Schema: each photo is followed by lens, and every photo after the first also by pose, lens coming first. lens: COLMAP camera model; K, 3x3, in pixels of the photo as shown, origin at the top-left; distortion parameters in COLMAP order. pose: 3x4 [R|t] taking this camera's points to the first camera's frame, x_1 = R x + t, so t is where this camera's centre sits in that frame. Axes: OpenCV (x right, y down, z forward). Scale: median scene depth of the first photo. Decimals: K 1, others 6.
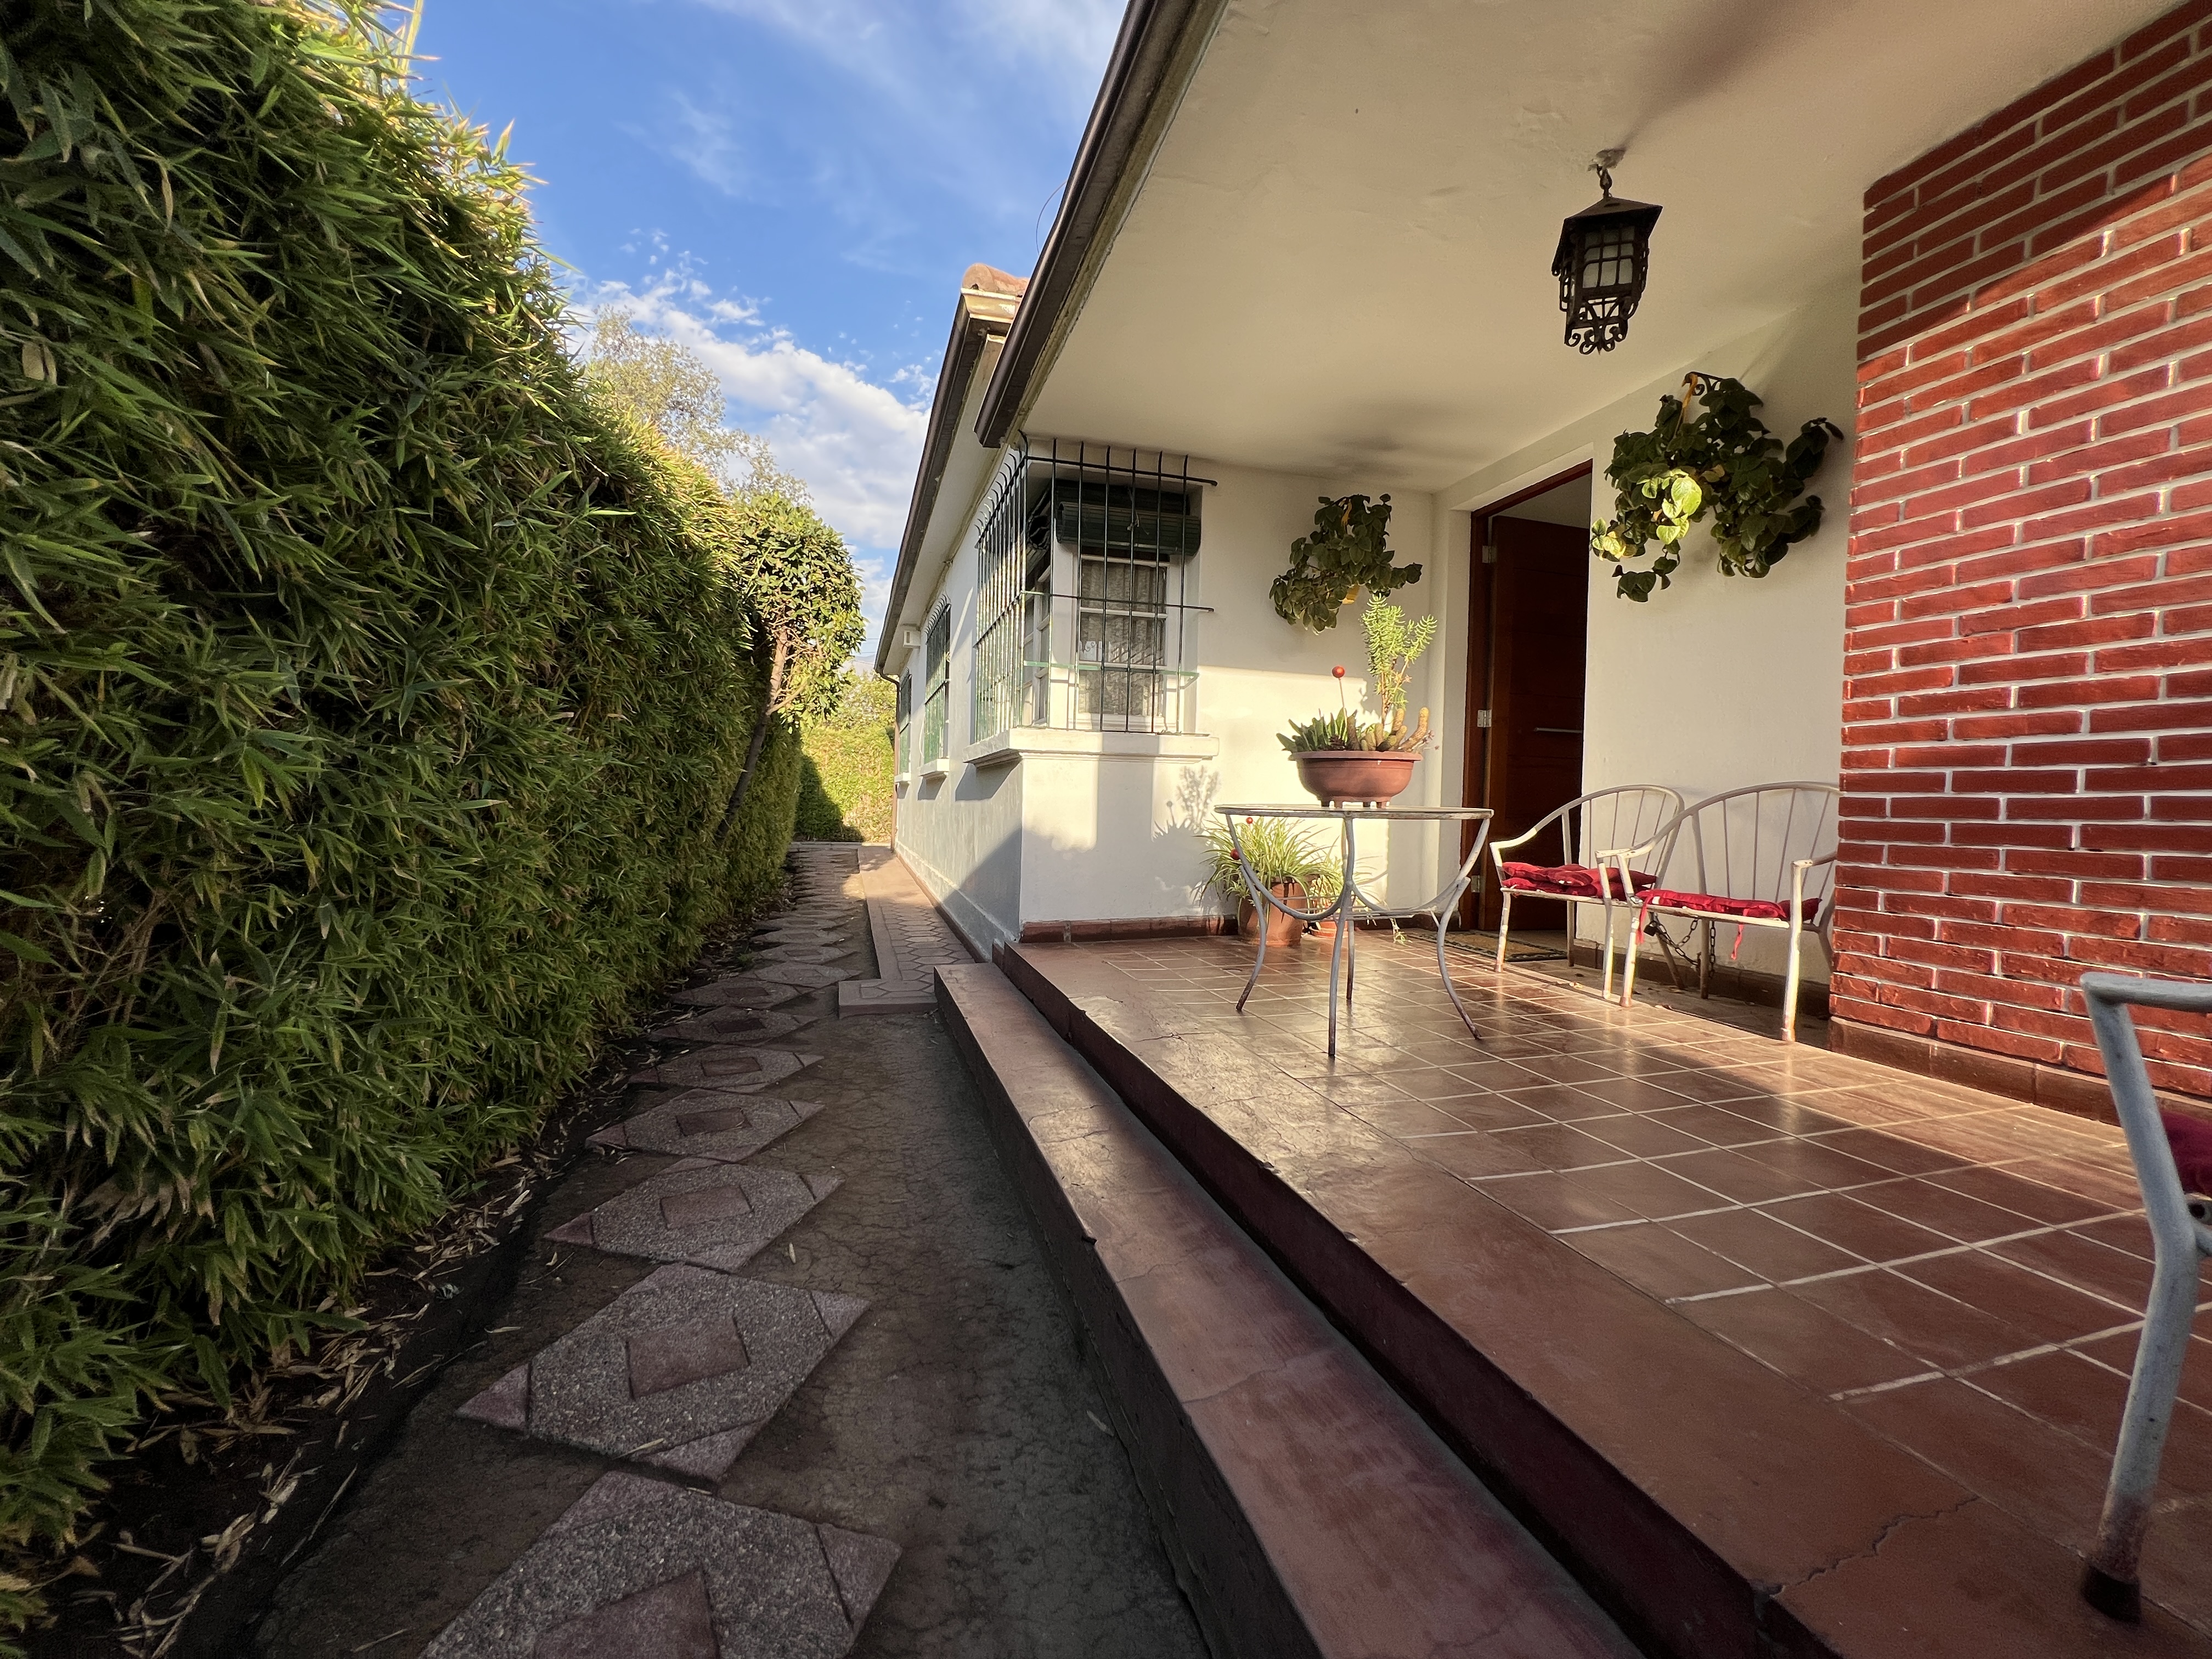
lens RADIAL K [[890.3, 0, 1105.1], [0, 890.3, 822.7], [0, 0, 1]] dist [-0.006603, -0.000230]
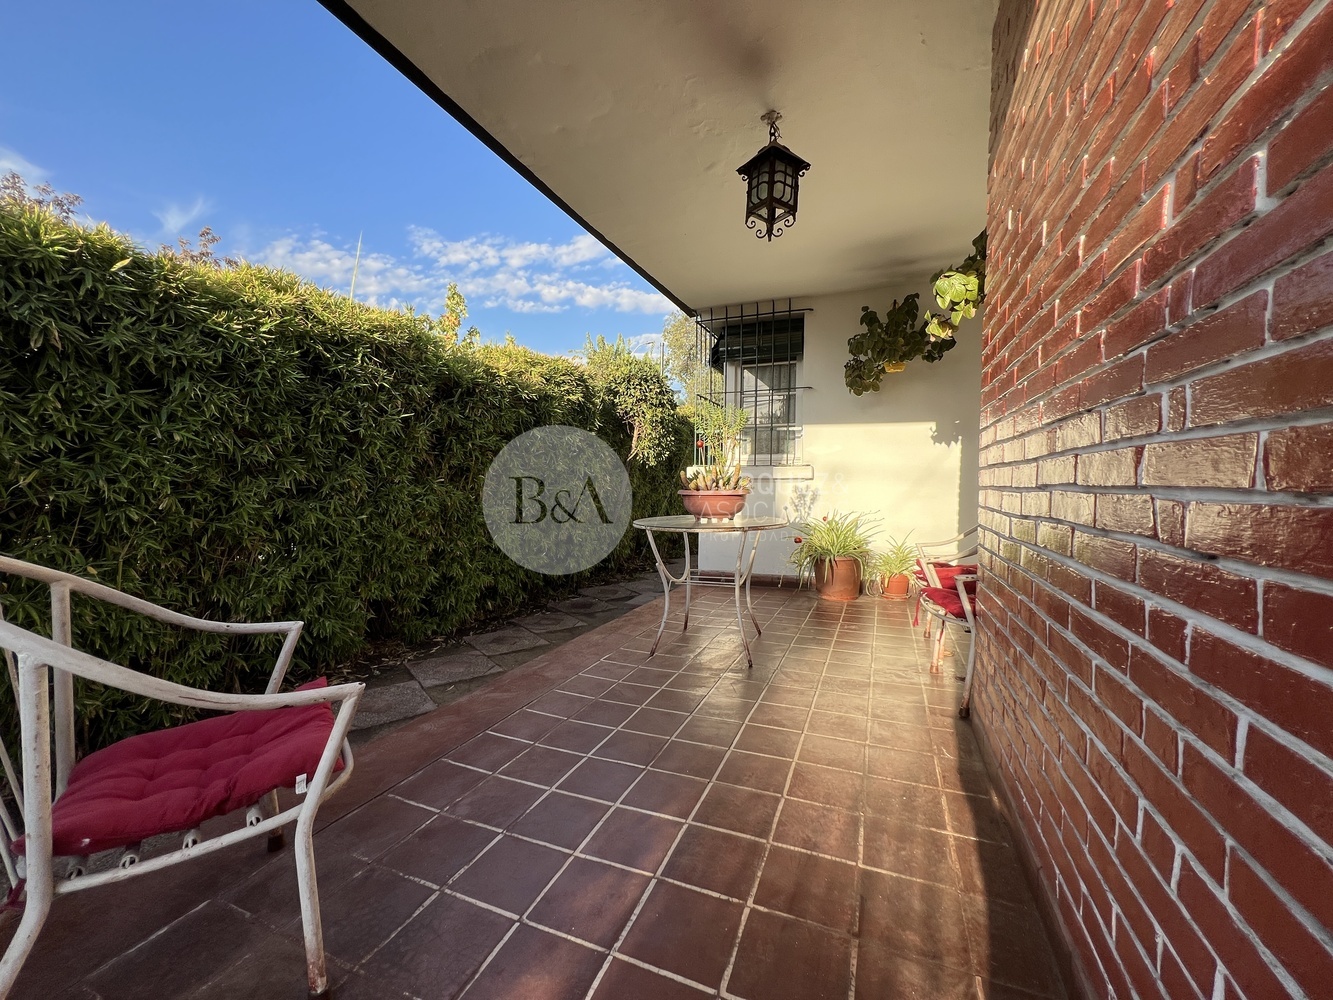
lens RADIAL K [[536.5, 0, 666.1], [0, 536.5, 503.1], [0, 0, 1]] dist [-0.006603, -0.000230]
pose [[0.784080, 0.010752, -0.620567, 0.689294], [-0.007824, 0.999942, 0.007440, -0.047669], [0.620611, -0.000978, 0.784118, 0.097407]]
